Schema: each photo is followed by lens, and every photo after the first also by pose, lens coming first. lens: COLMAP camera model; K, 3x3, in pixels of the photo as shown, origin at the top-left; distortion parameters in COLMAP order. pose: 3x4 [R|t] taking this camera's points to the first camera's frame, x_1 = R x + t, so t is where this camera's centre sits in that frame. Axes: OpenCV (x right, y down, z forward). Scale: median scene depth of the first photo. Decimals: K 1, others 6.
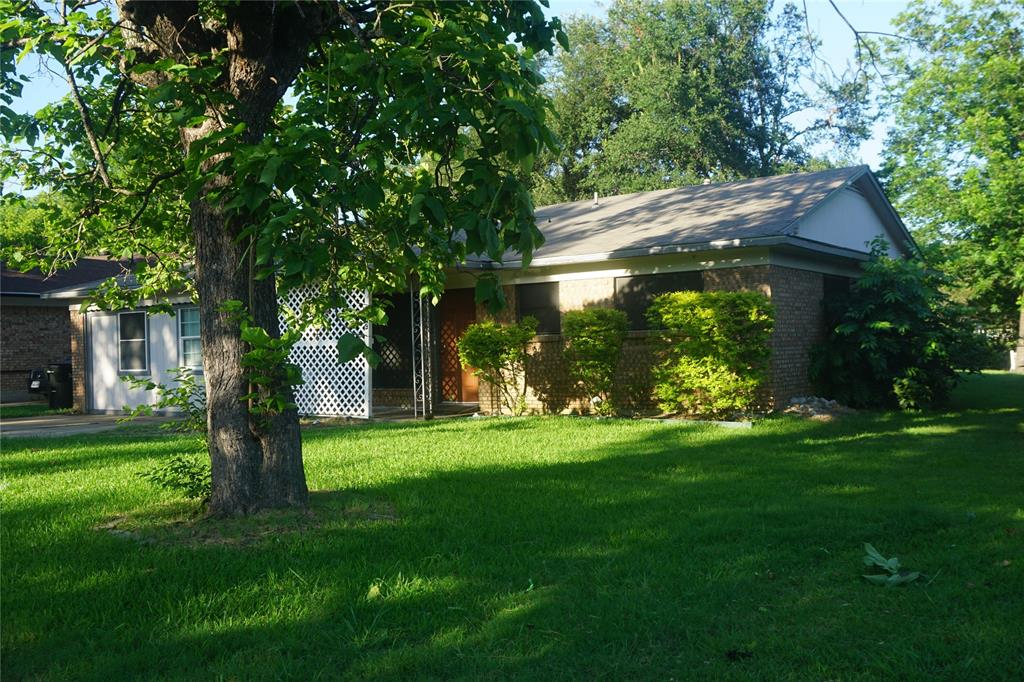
lens RADIAL K [[993.0, 0, 512.0], [0, 993.0, 341.0], [0, 0, 1]] dist [0.074262, -0.006071]
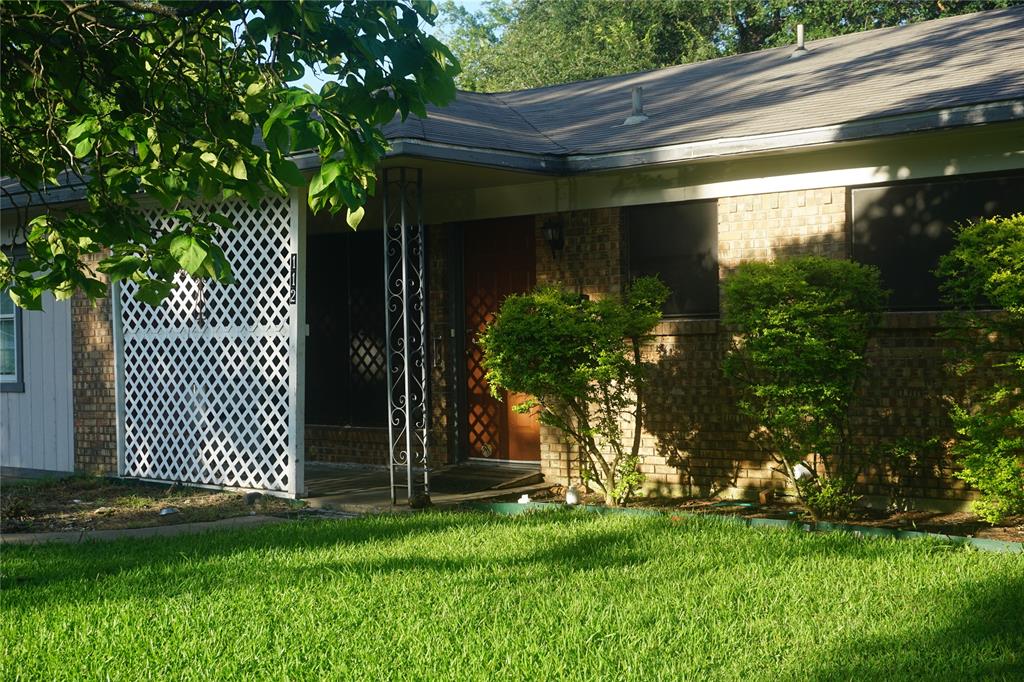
lens RADIAL K [[1371.4, 0, 512.0], [0, 1371.4, 341.0], [0, 0, 1]] dist [0.016010, 0.012144]
pose [[0.993318, 0.008540, -0.115096, 0.027528], [-0.006432, 0.999805, 0.018675, -0.007328], [0.115233, -0.017810, 0.993179, 0.385930]]
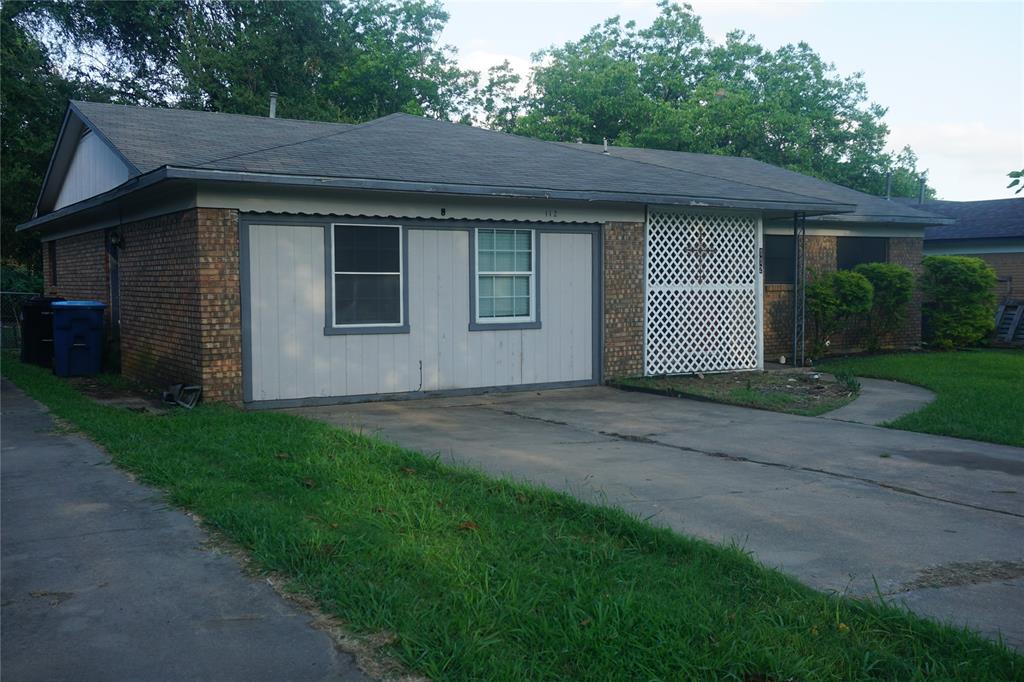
lens RADIAL K [[1014.7, 0, 512.0], [0, 1014.7, 341.0], [0, 0, 1]] dist [0.105869, 0.020904]
pose [[0.421979, -0.021399, 0.906353, -1.090263], [-0.010530, 0.999538, 0.028502, 0.025789], [-0.906544, -0.021572, 0.421559, 0.815523]]
